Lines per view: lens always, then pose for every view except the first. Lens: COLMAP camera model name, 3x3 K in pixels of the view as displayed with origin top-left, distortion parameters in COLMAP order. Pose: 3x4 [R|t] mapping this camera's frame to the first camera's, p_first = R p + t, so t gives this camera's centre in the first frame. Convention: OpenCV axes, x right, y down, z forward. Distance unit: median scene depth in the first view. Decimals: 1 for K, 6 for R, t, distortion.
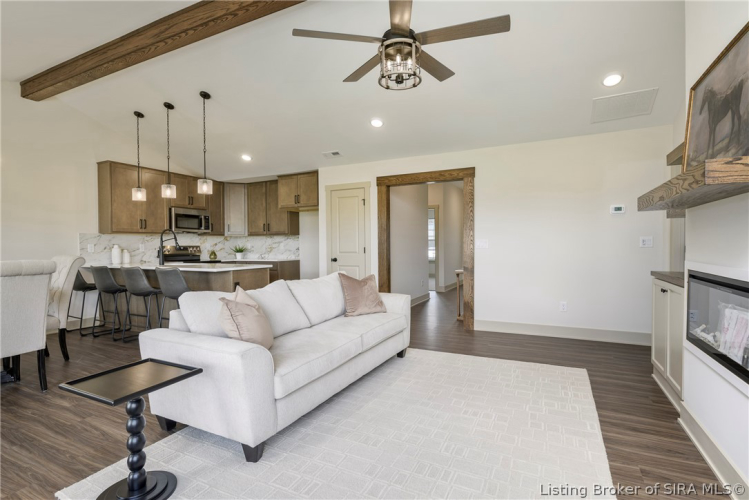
lens RADIAL K [[367.8, 0, 376.5], [0, 367.8, 247.9], [0, 0, 1]] dist [0.002963, 0.000462]
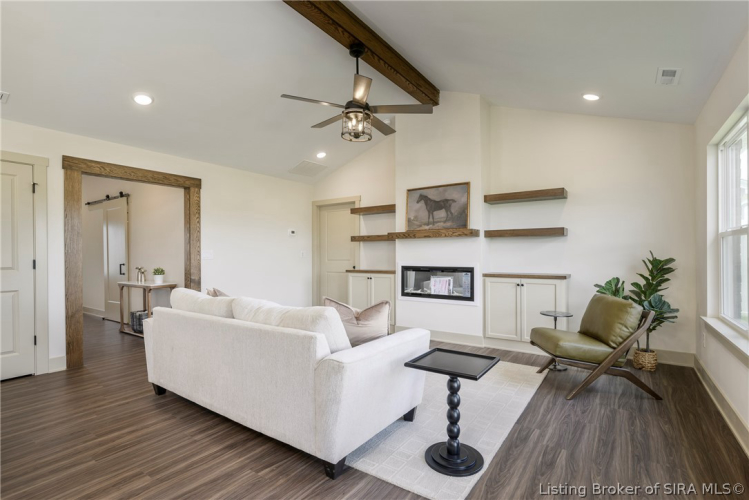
lens RADIAL K [[367.8, 0, 376.3], [0, 367.8, 254.6], [0, 0, 1]] dist [0.002963, 0.000462]
pose [[0.140613, 0.007762, 0.990034, -0.527184], [0.012896, 0.999870, -0.009671, 0.003382], [-0.989981, 0.014127, 0.140495, 0.304192]]
